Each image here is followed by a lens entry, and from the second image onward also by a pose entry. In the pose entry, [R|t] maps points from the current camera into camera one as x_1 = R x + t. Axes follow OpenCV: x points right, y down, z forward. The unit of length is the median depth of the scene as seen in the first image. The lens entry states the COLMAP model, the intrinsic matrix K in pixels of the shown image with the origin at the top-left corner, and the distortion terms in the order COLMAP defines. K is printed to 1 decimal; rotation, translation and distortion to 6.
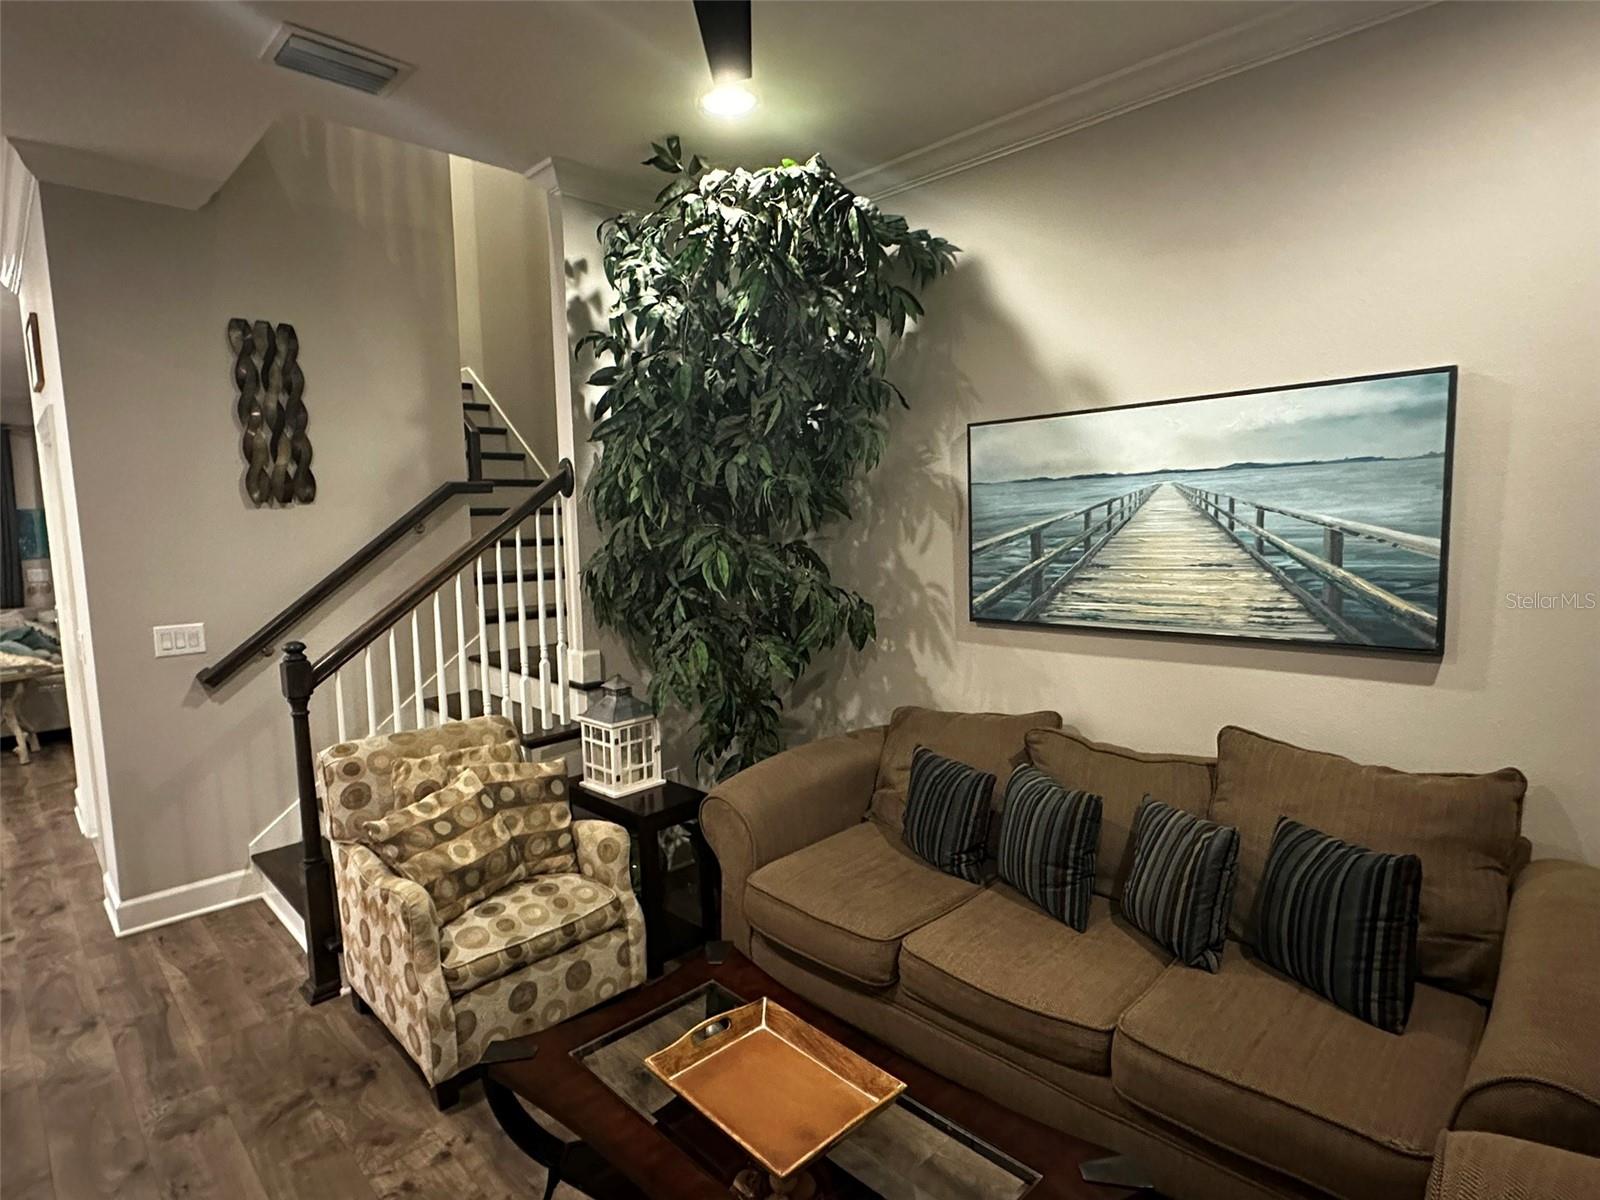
lens RADIAL K [[847.6, 0, 803.7], [0, 847.6, 605.6], [0, 0, 1]] dist [0.001648, 0.000222]
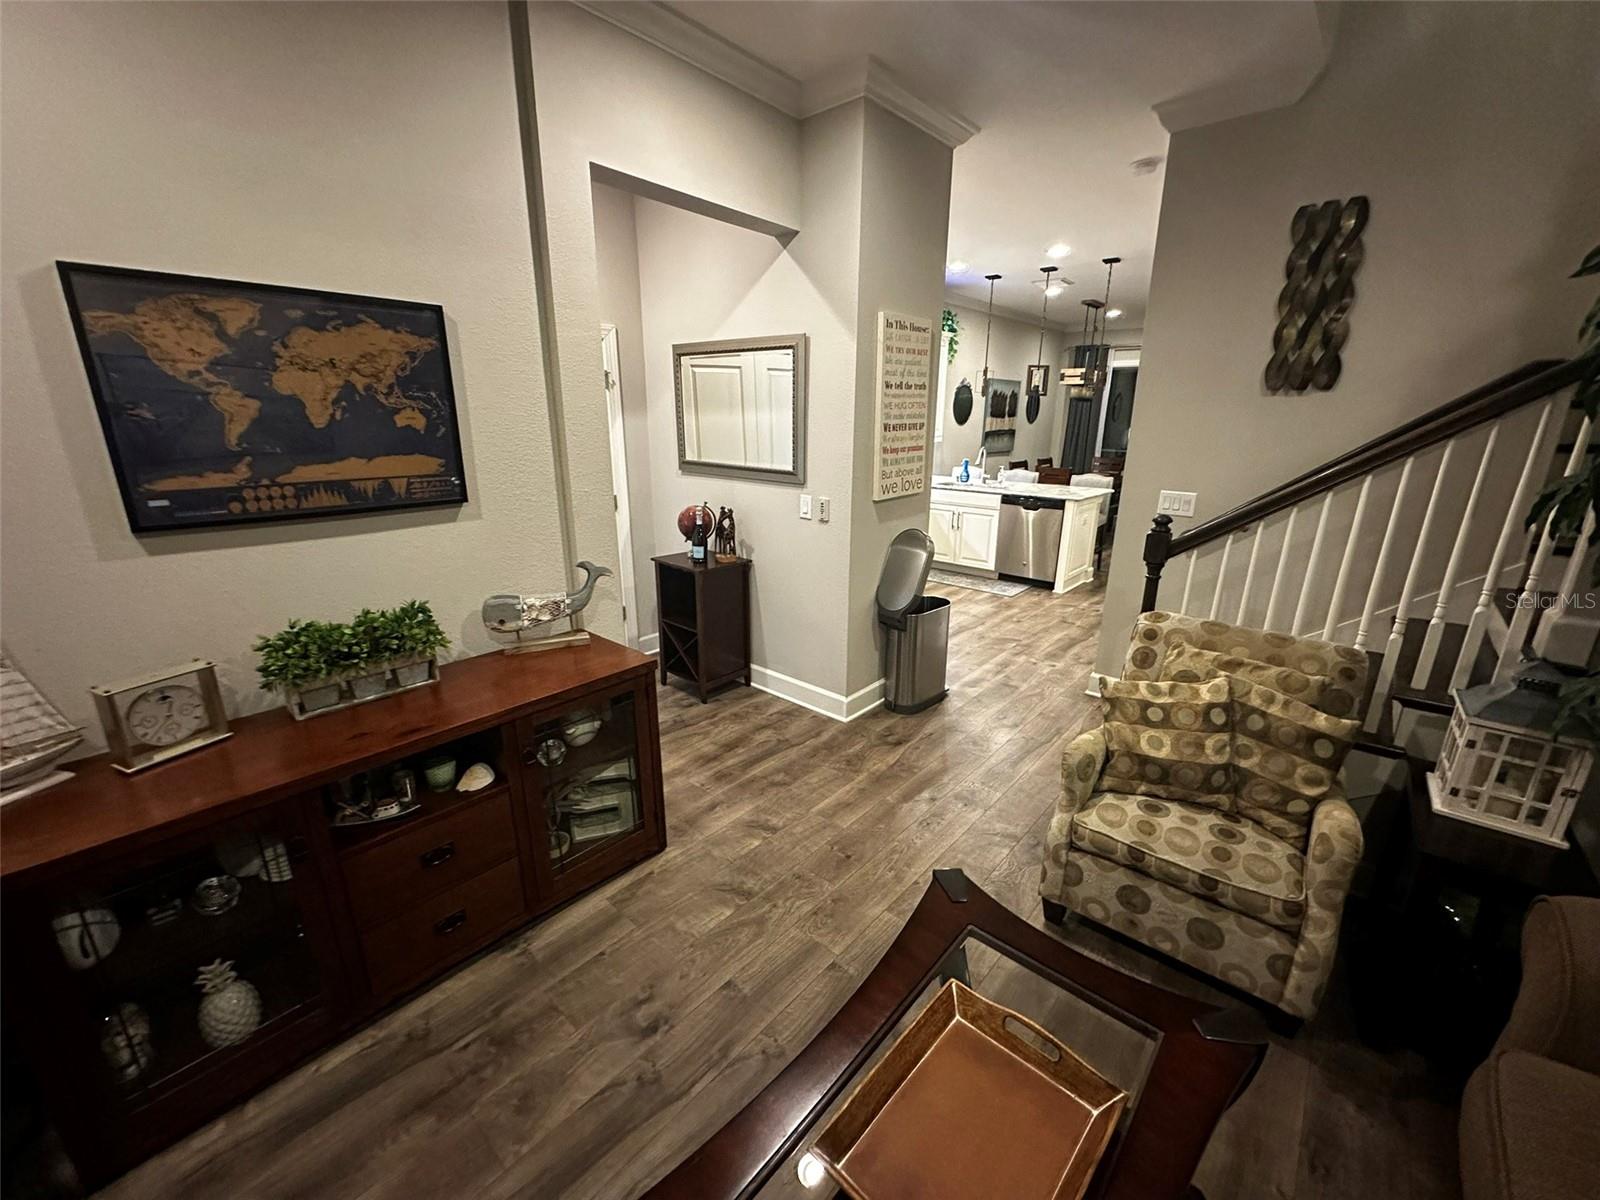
lens RADIAL K [[638.7, 0, 805.0], [0, 638.7, 599.4], [0, 0, 1]] dist [0.004102, 0.000465]
pose [[0.077819, 0.301513, -0.950281, 0.227073], [-0.119014, 0.949165, 0.291413, -0.045053], [0.989838, 0.090420, 0.109747, 0.448314]]
